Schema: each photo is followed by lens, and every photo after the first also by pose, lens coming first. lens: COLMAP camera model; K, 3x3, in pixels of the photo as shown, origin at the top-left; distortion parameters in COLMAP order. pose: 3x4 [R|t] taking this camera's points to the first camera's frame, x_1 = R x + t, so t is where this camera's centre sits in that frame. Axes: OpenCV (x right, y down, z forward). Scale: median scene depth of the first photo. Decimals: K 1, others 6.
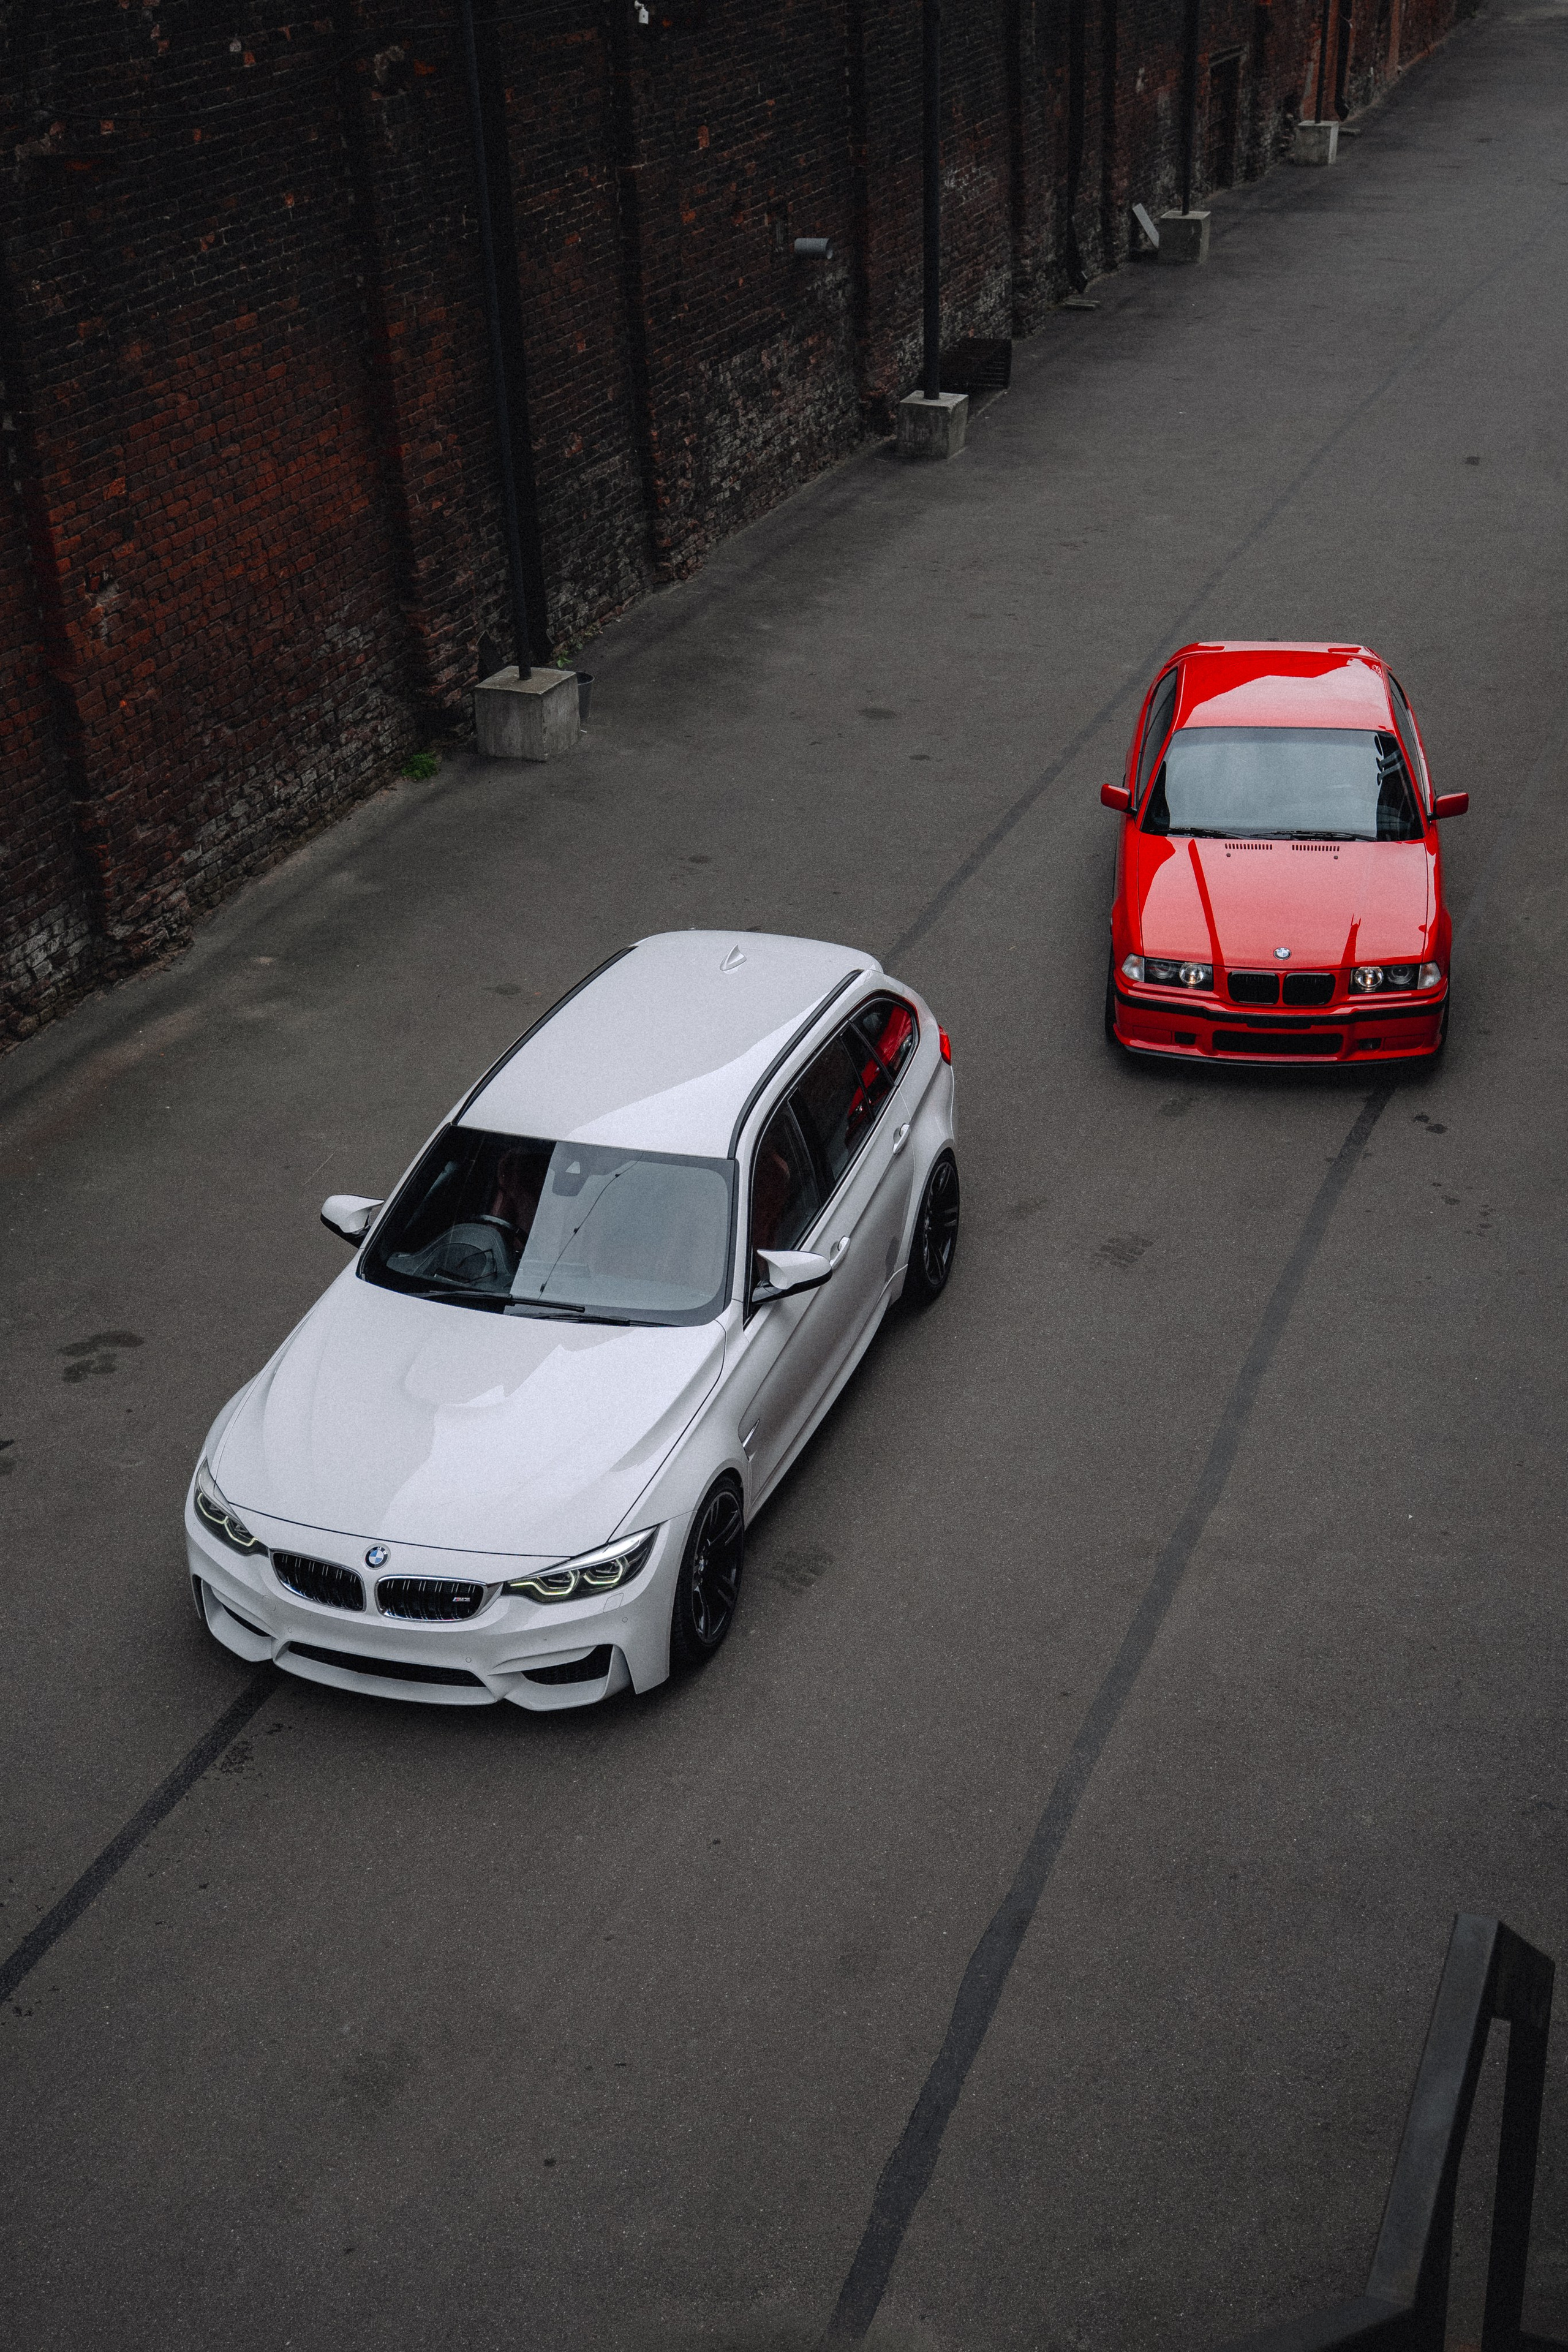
lens RADIAL K [[3153.0, 0, 793.7], [0, 3153.0, 1151.4], [0, 0, 1]] dist [0.147952, 0.000000]
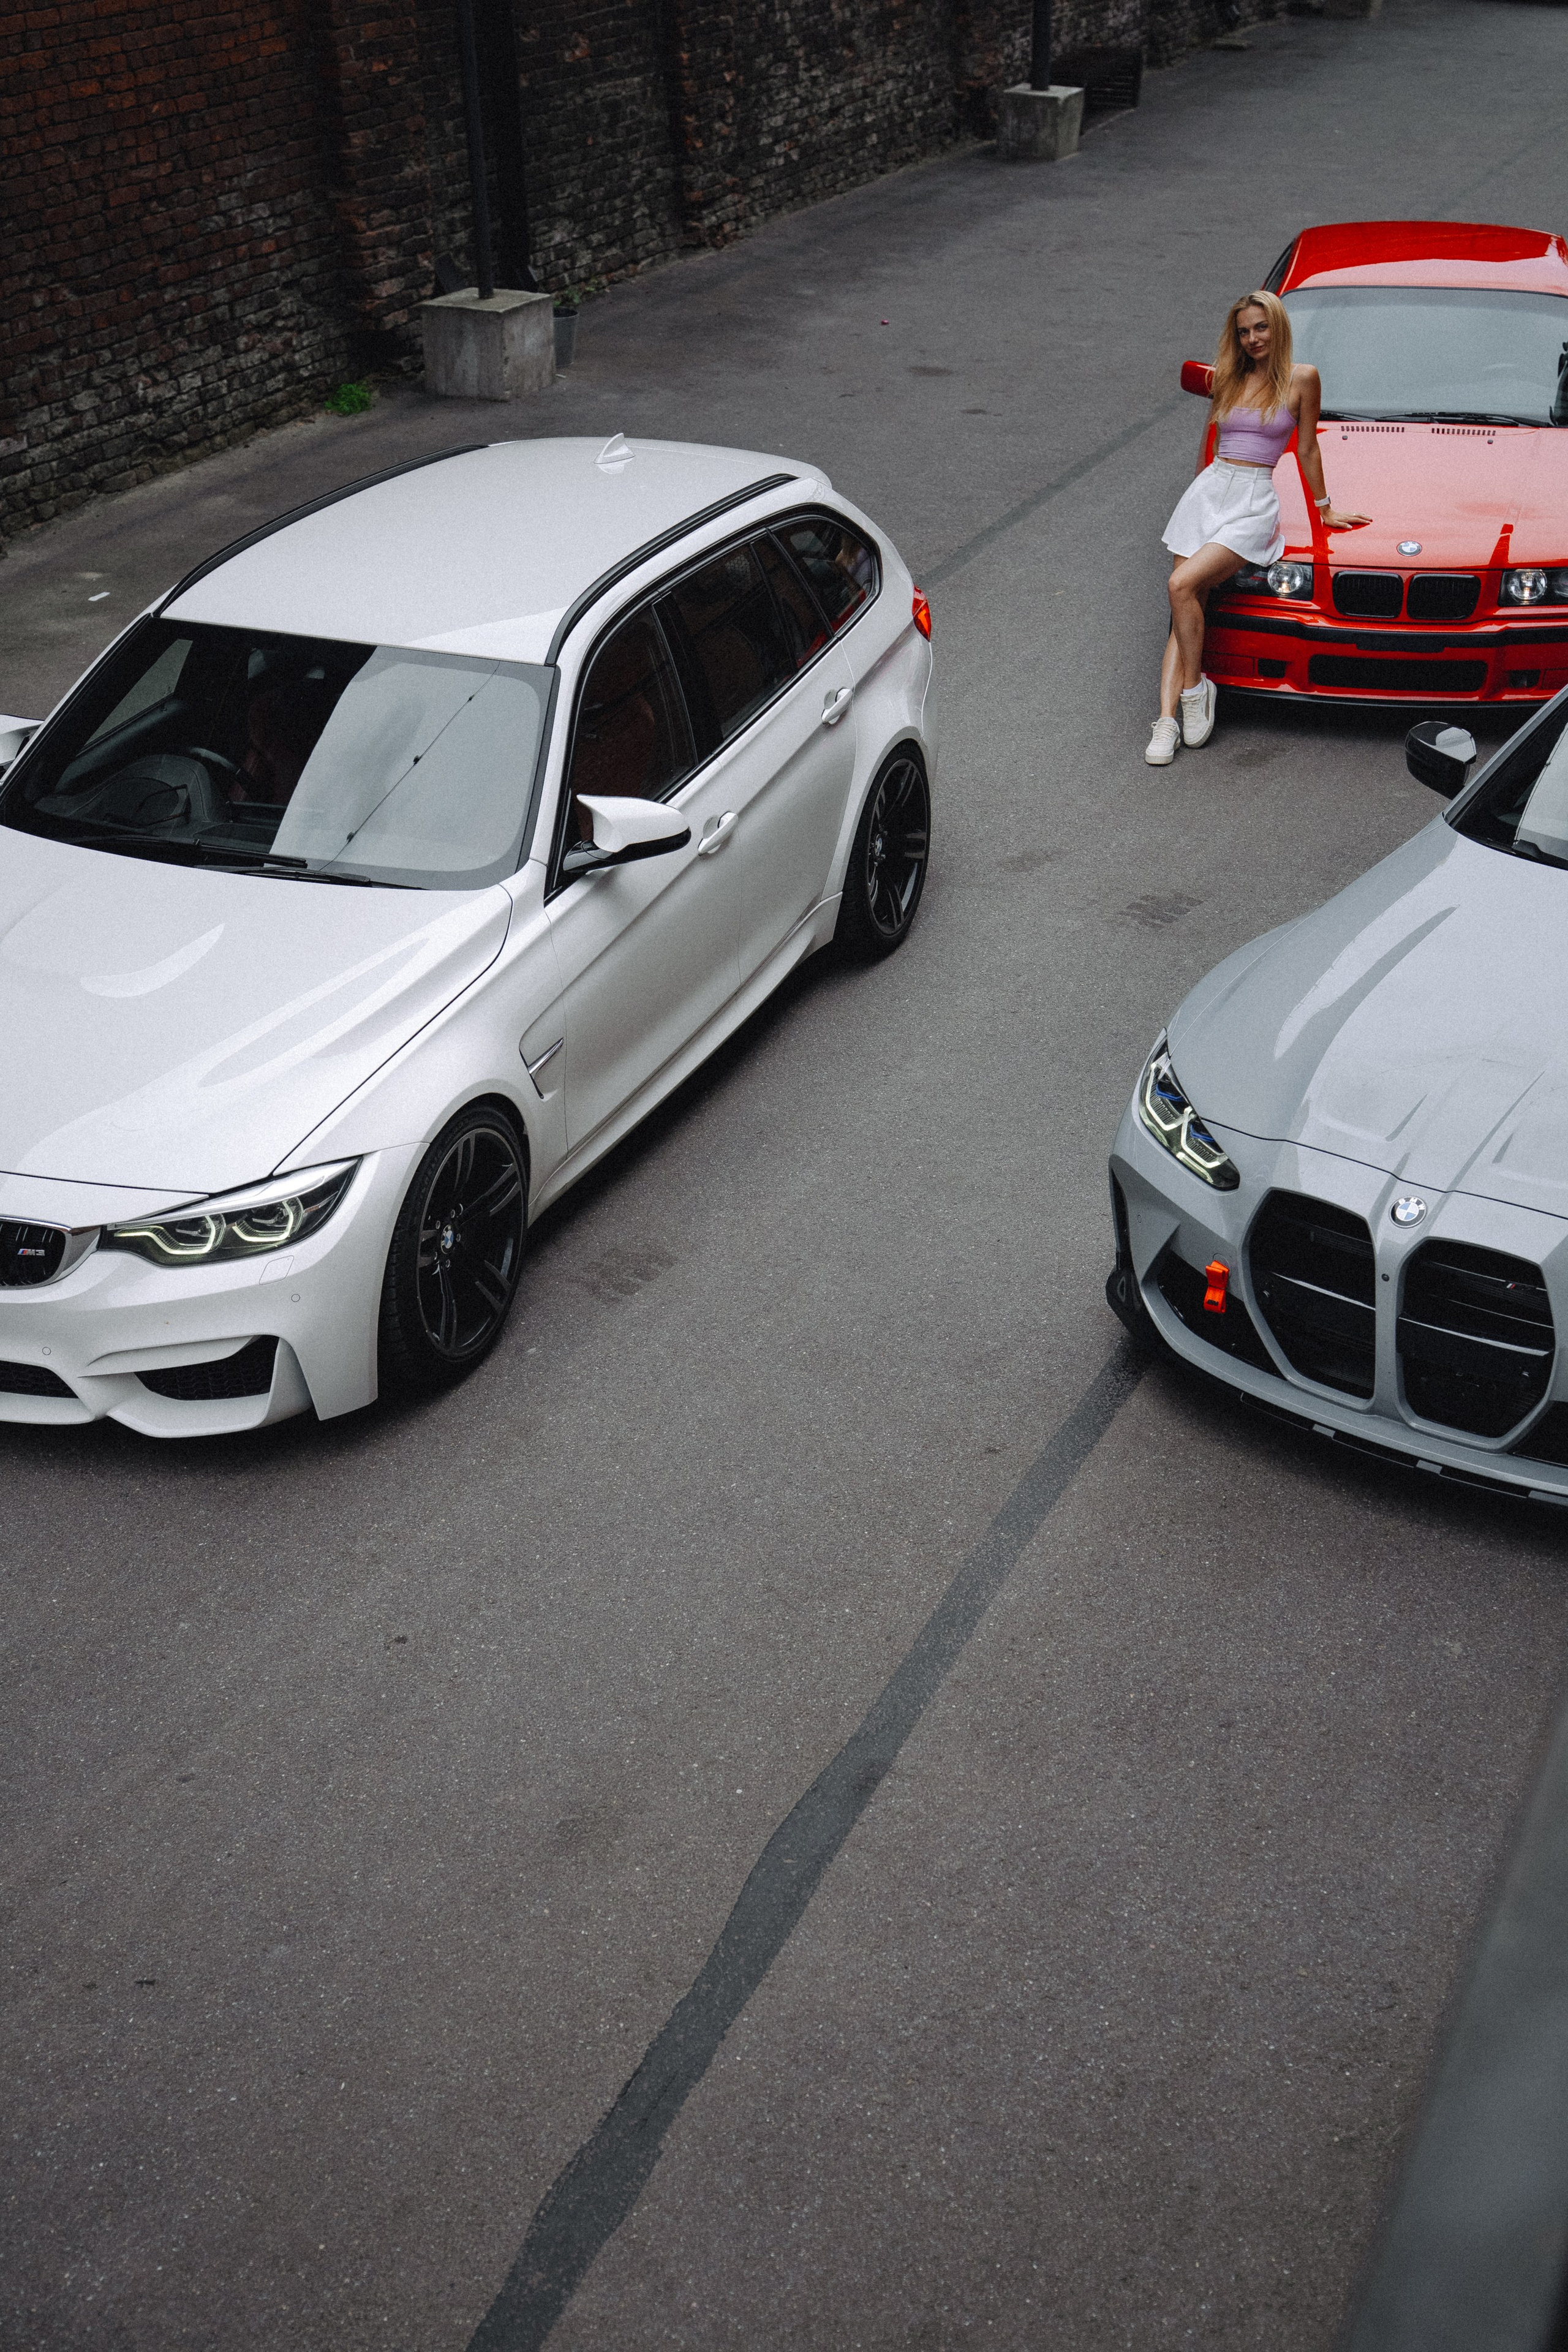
lens RADIAL K [[3158.5, 0, 804.5], [0, 3158.5, 1160.8], [0, 0, 1]] dist [0.147347, 0.000000]
pose [[0.998374, 0.037550, -0.042889, 0.048092], [-0.037061, 0.999239, 0.012149, 0.069932], [0.043312, -0.010539, 0.999006, 0.236674]]
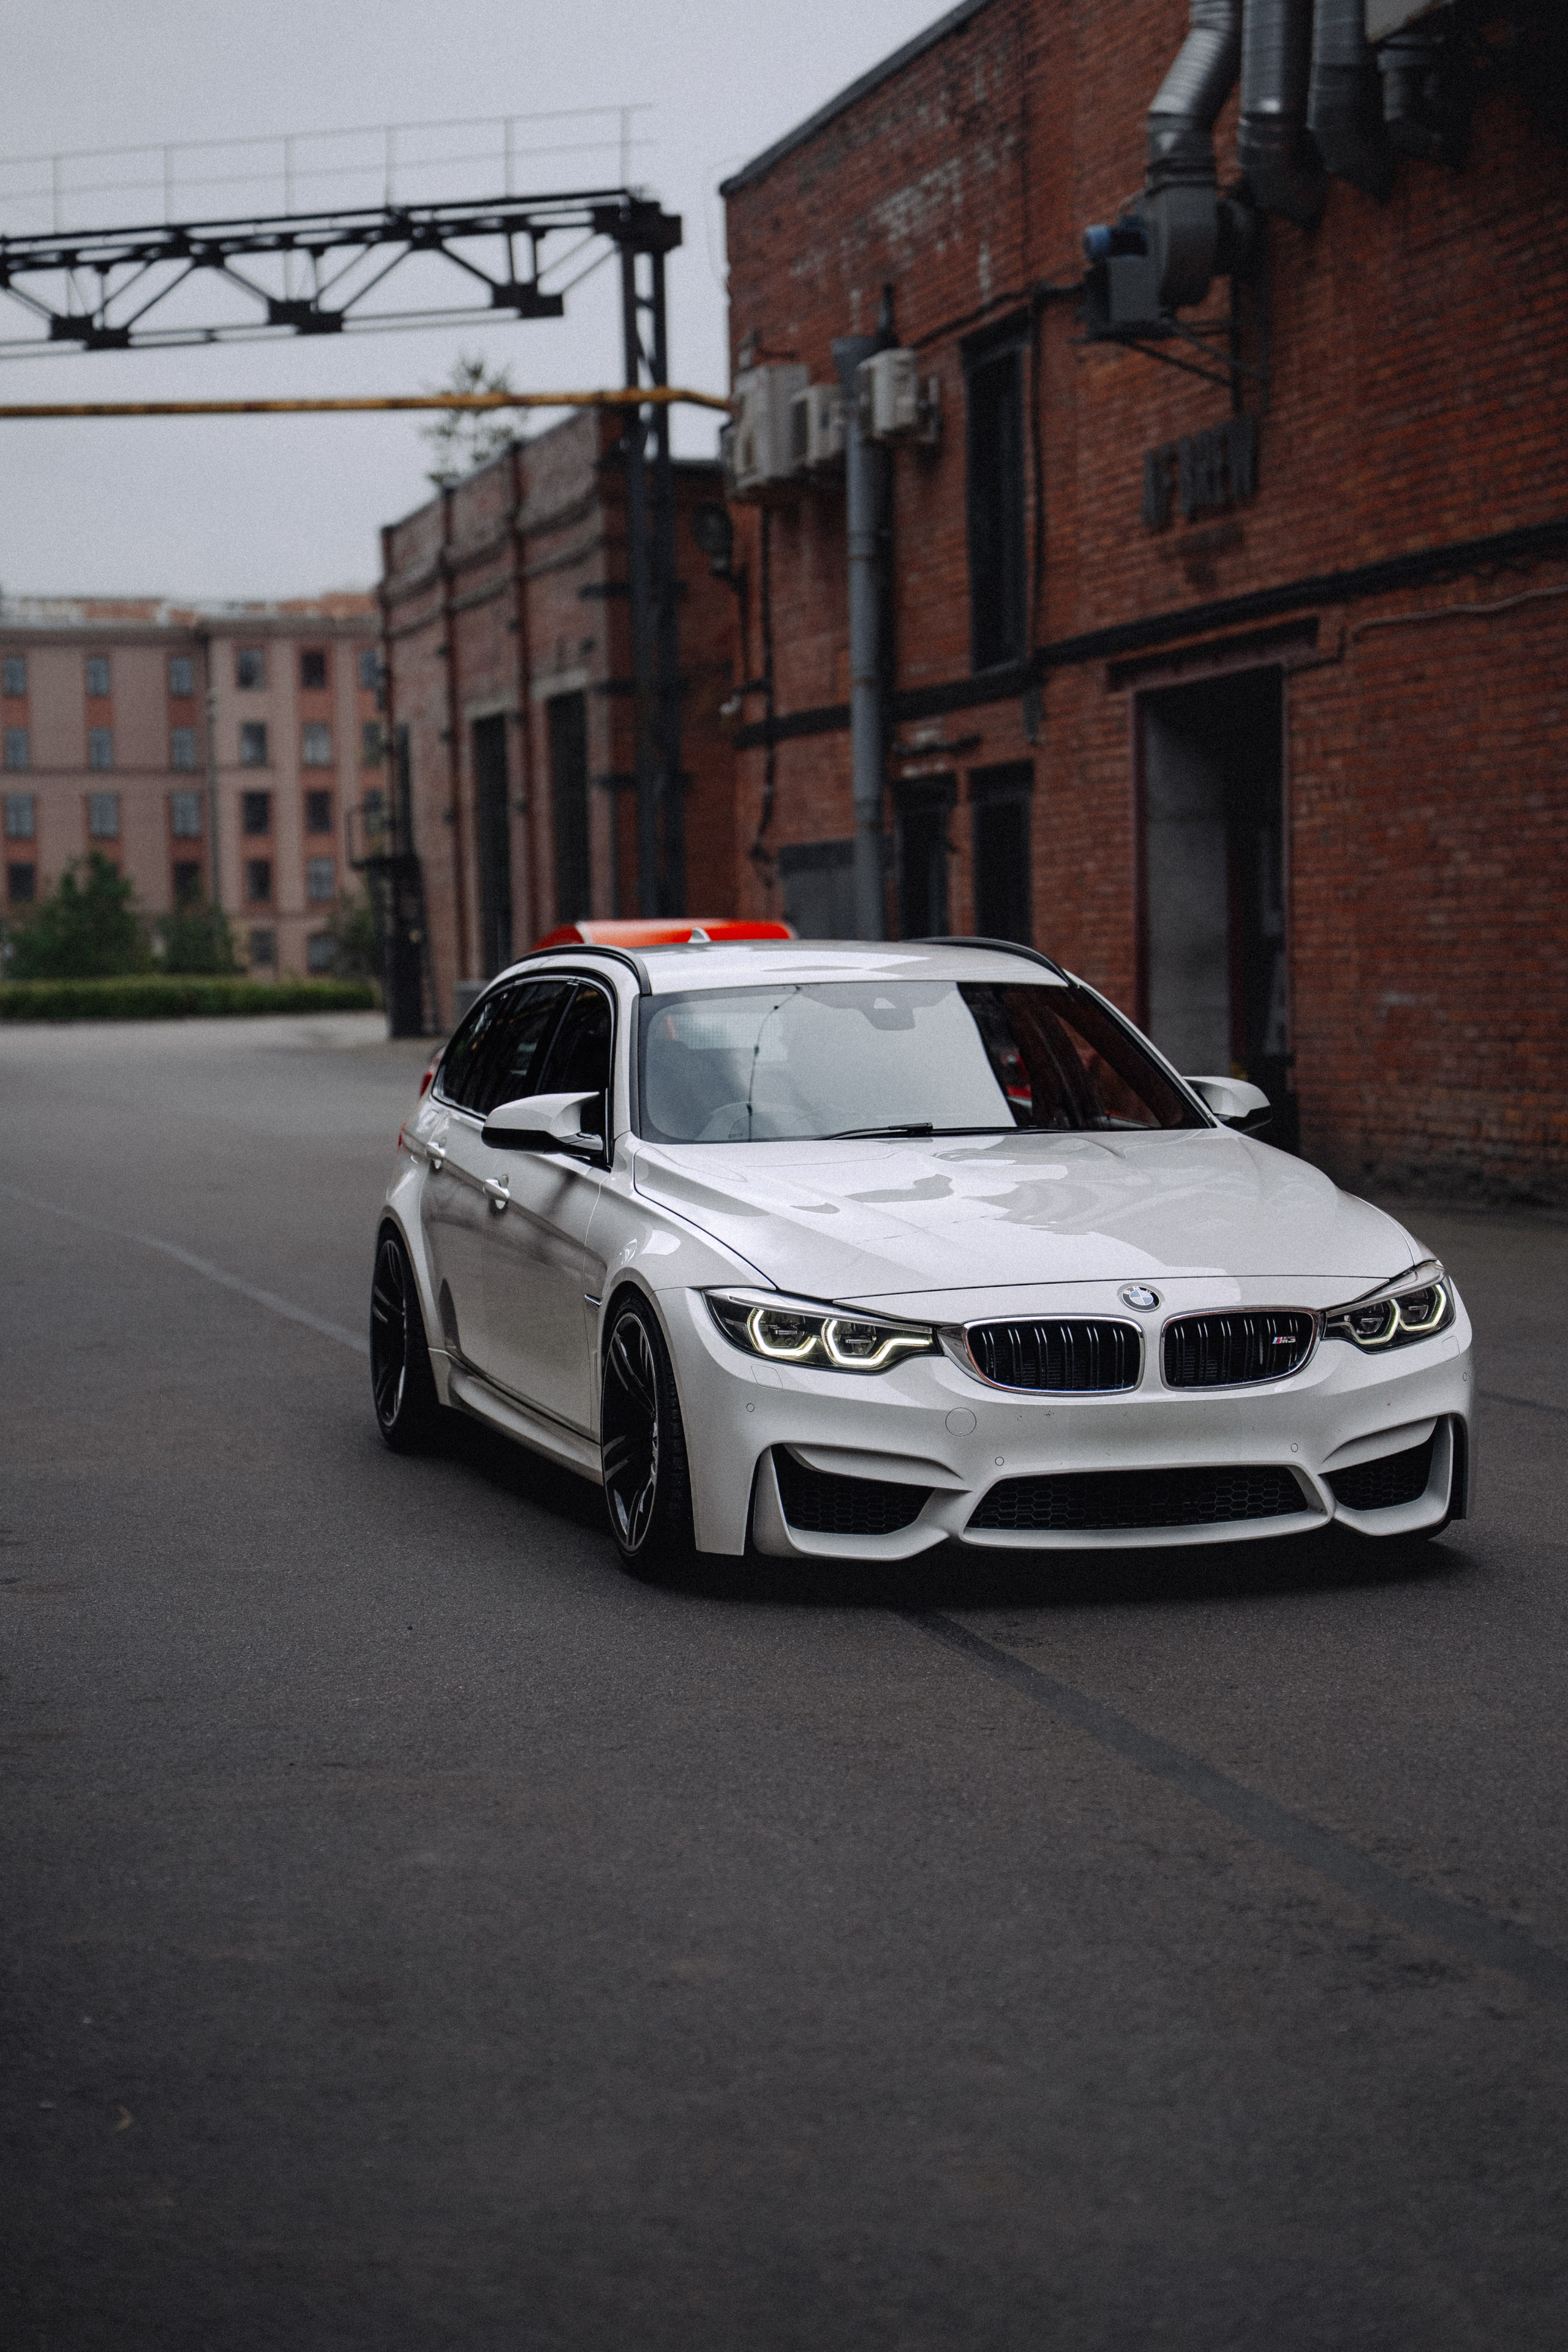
lens RADIAL K [[4456.0, 0, 717.0], [0, 4456.0, 1186.4], [0, 0, 1]] dist [0.285594, 0.000000]
pose [[0.837941, -0.027011, 0.545091, -0.440361], [0.232901, 0.920961, -0.312391, 0.234491], [-0.493570, 0.388718, 0.778002, 0.217658]]
